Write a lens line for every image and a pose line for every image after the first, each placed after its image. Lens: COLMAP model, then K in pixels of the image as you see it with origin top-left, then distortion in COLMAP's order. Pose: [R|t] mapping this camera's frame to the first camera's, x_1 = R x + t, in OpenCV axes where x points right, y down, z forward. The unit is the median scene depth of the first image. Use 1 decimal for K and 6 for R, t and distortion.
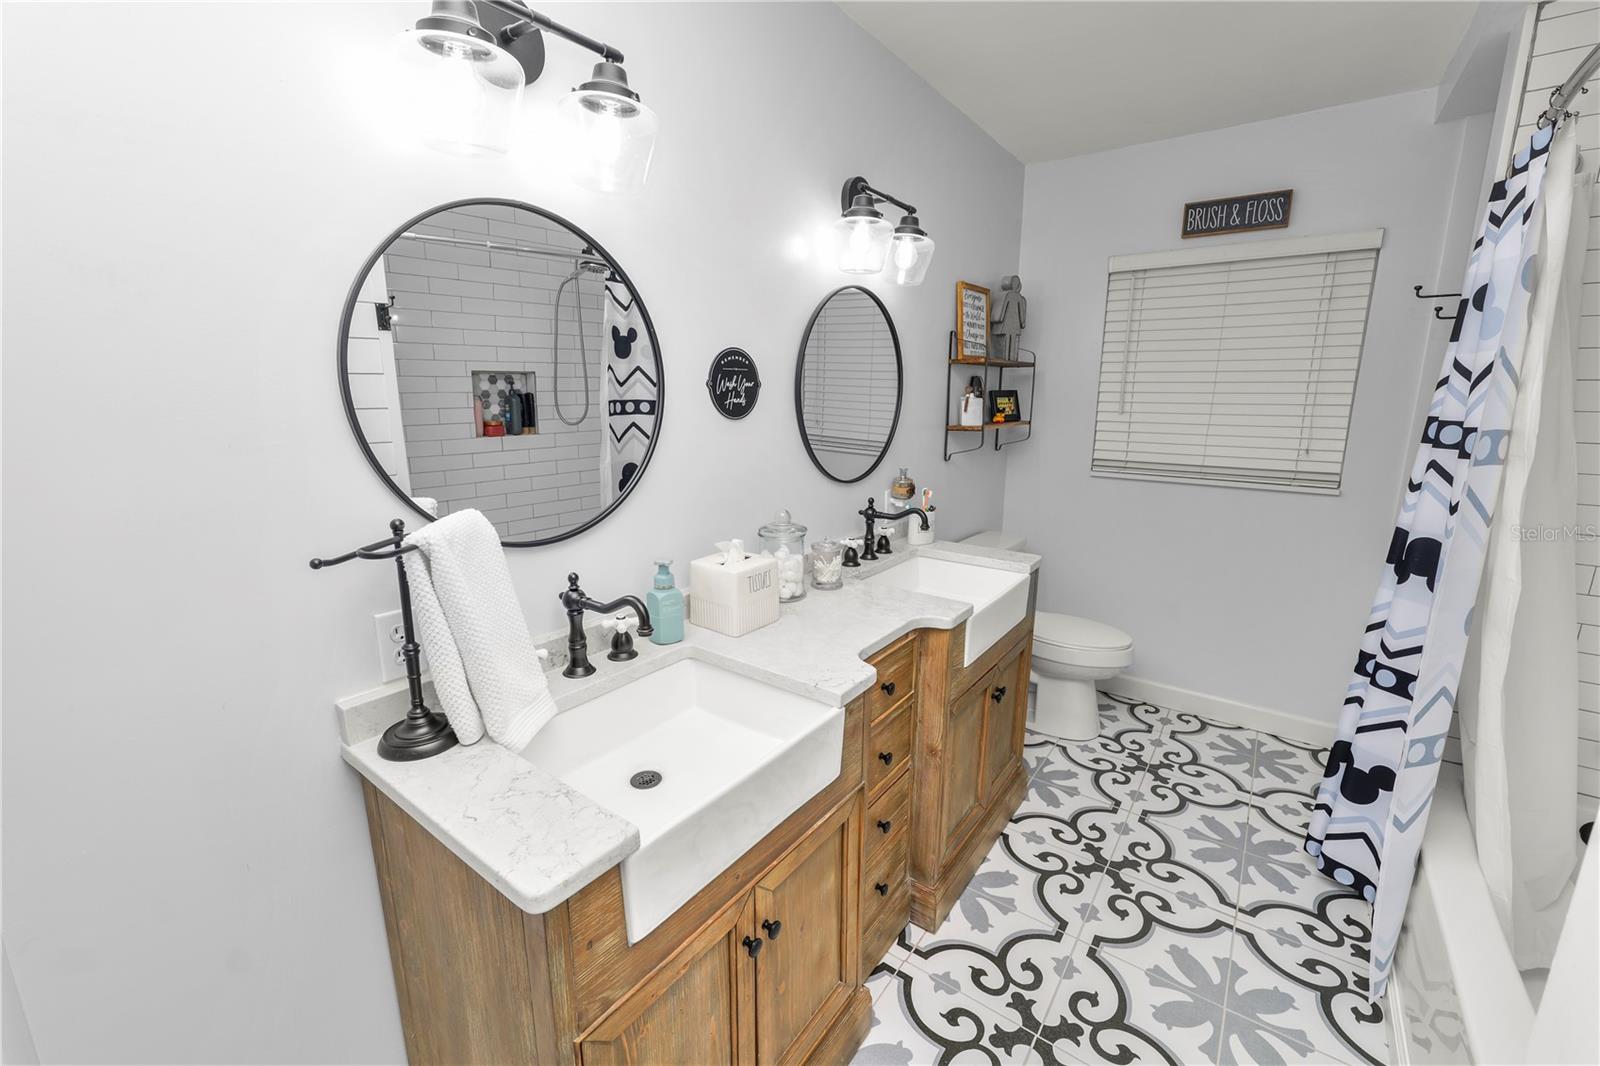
lens RADIAL K [[651.6, 0, 800.2], [0, 651.6, 527.9], [0, 0, 1]] dist [-0.014103, 0.001112]
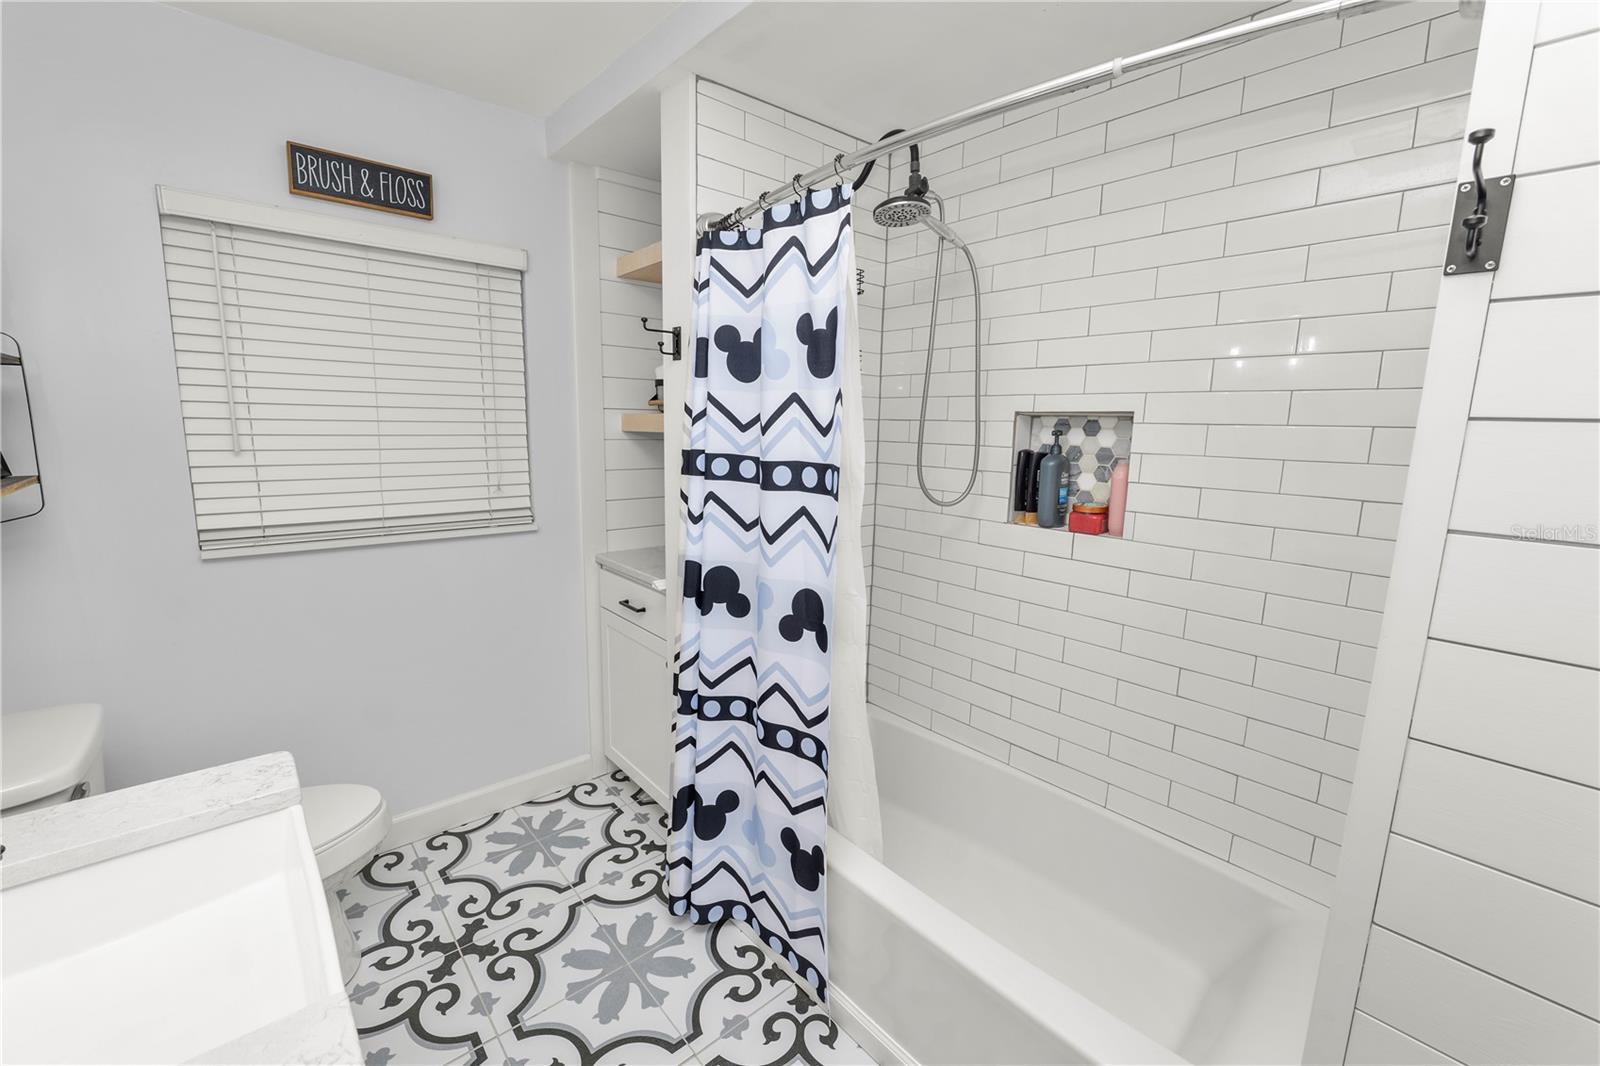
lens RADIAL K [[651.6, 0, 797.9], [0, 651.6, 525.3], [0, 0, 1]] dist [-0.014103, 0.001112]
pose [[0.209185, -0.149494, 0.966382, 0.001615], [0.182371, 0.976871, 0.111641, -0.093633], [-0.960720, 0.152886, 0.231610, 0.415287]]
